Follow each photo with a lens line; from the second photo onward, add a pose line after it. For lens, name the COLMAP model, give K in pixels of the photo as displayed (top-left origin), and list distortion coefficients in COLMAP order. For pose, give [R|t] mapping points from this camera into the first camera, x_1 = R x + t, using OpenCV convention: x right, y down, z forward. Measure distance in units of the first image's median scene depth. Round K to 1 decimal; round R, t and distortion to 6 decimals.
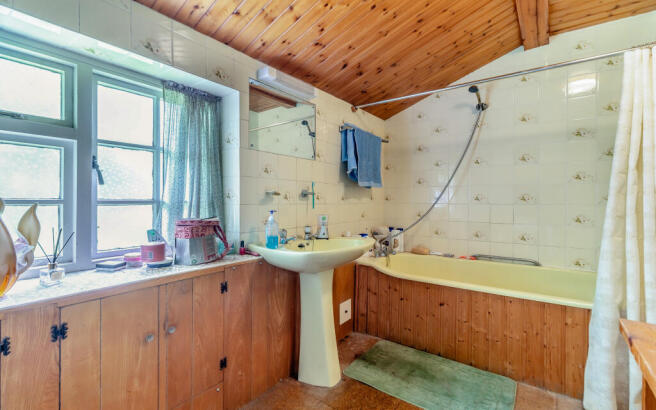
lens RADIAL K [[305.8, 0, 327.7], [0, 305.8, 203.0], [0, 0, 1]] dist [-0.001181, -0.000555]
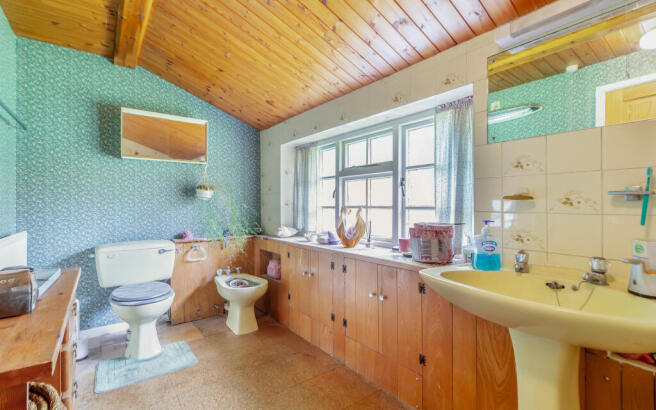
lens RADIAL K [[305.8, 0, 328.6], [0, 305.8, 202.8], [0, 0, 1]] dist [-0.001181, -0.000555]
pose [[-0.295152, -0.013299, -0.955358, 0.820099], [-0.012581, 0.999871, -0.010032, -0.006809], [0.955367, 0.009058, -0.295281, 1.054817]]
